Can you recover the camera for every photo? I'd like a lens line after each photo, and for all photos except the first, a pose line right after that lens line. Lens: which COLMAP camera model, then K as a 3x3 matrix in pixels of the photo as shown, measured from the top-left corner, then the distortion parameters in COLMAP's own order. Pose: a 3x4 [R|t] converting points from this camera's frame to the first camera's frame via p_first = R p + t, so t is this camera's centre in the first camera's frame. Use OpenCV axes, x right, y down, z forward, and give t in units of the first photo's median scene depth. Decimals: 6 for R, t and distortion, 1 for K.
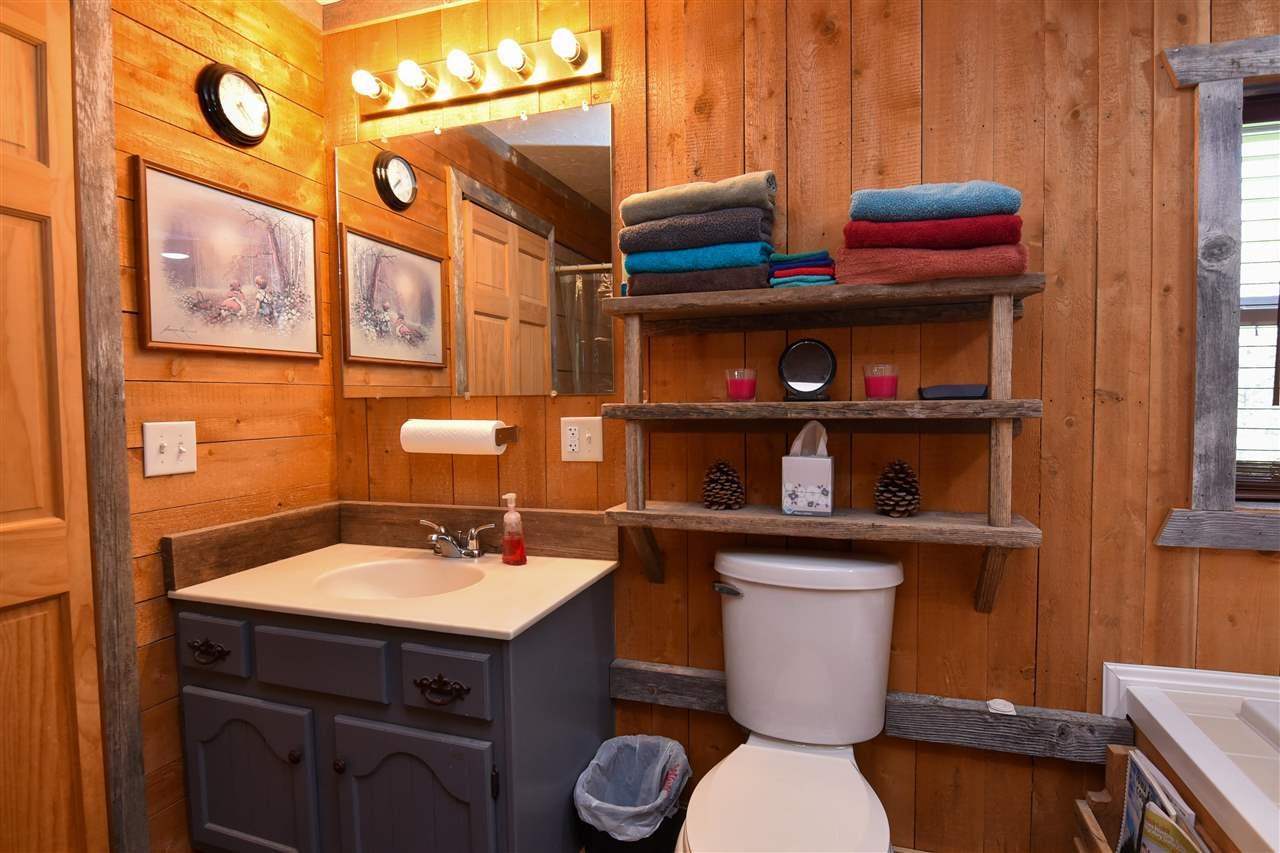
lens RADIAL K [[682.5, 0, 643.6], [0, 682.5, 433.3], [0, 0, 1]] dist [0.002436, -0.017405]
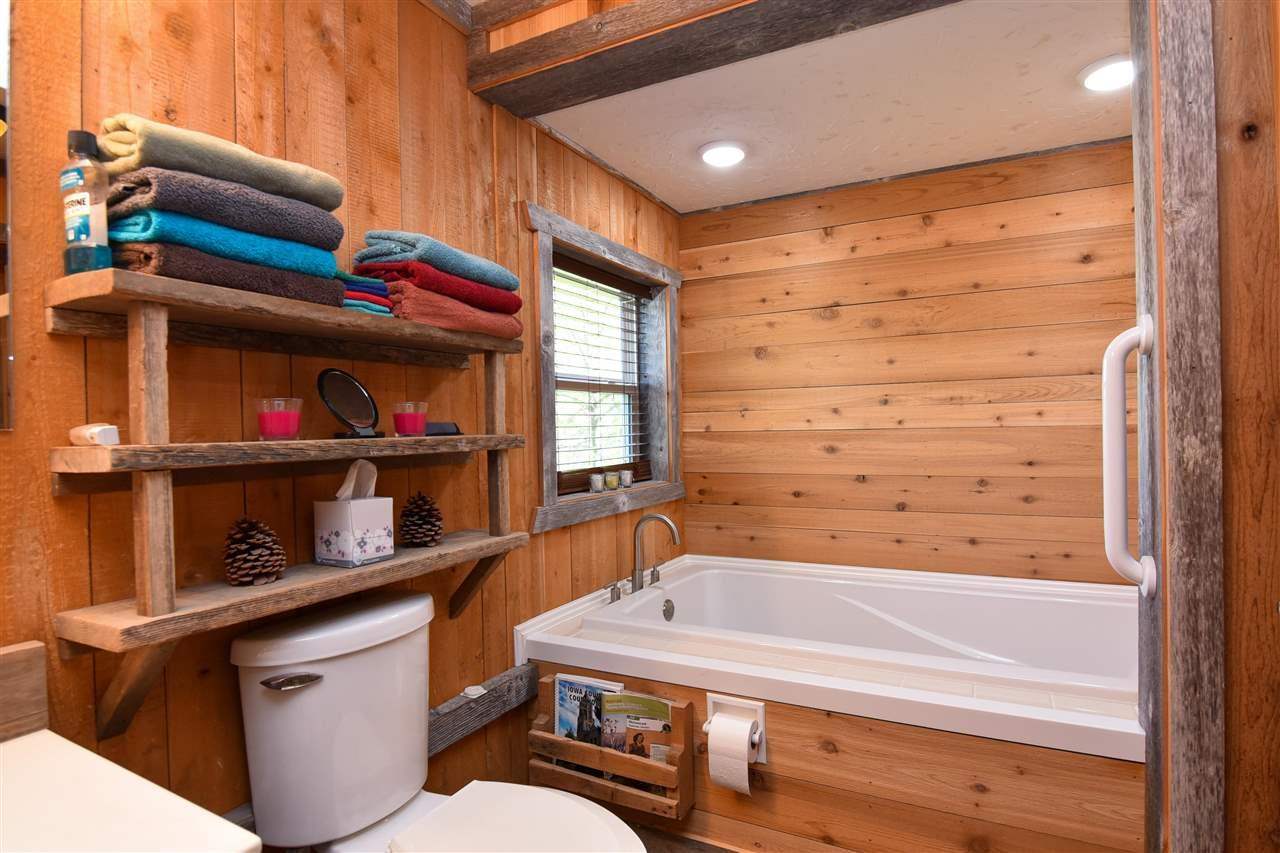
lens RADIAL K [[699.1, 0, 635.0], [0, 699.1, 434.6], [0, 0, 1]] dist [0.002374, -0.015685]
pose [[0.139342, -0.001998, 0.990242, -0.677289], [0.065319, 0.997839, -0.007178, -0.022256], [-0.988088, 0.065682, 0.139171, 0.541641]]
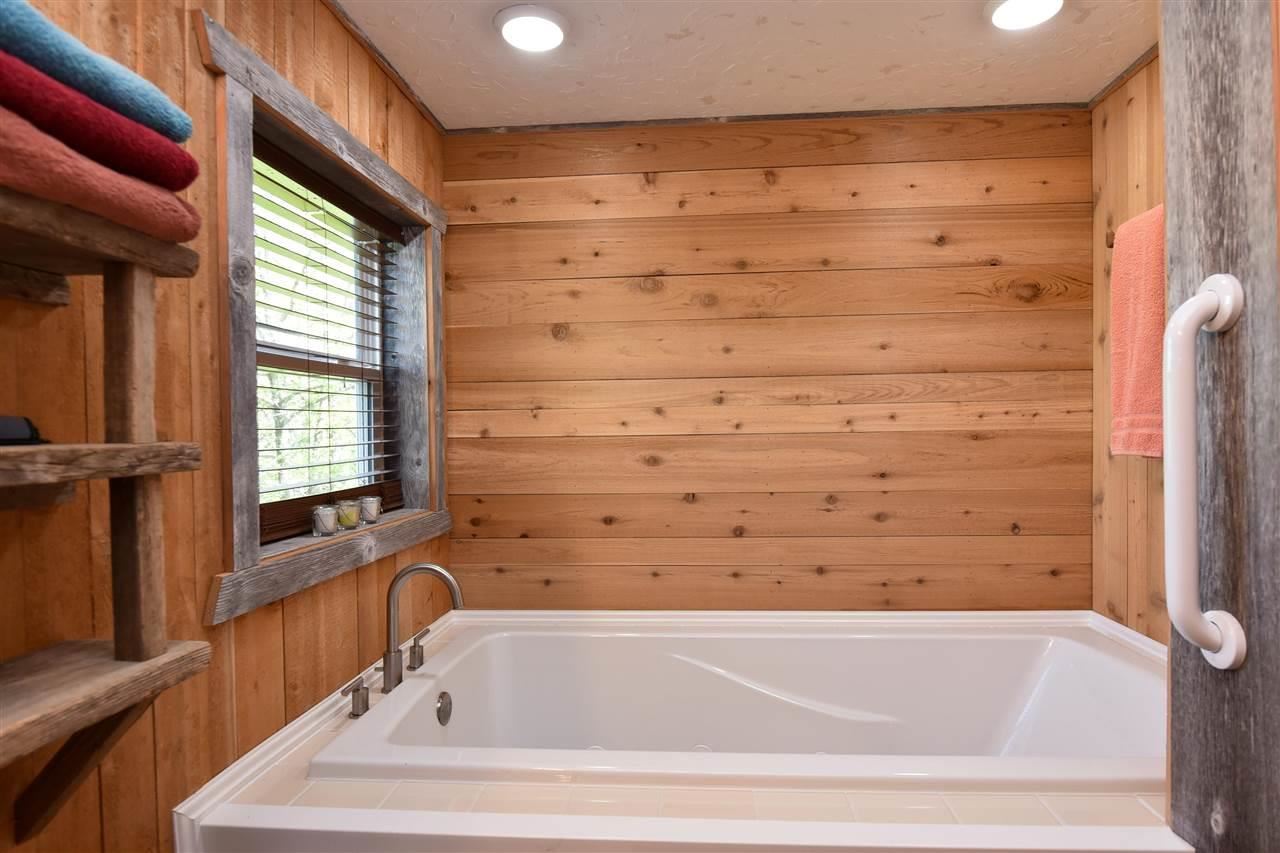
lens RADIAL K [[722.6, 0, 641.9], [0, 722.6, 435.0], [0, 0, 1]] dist [0.003815, -0.019806]
pose [[-0.275560, 0.005734, 0.961267, -0.184871], [0.063244, 0.997924, 0.012177, -0.034489], [-0.959201, 0.064150, -0.275351, 0.712500]]
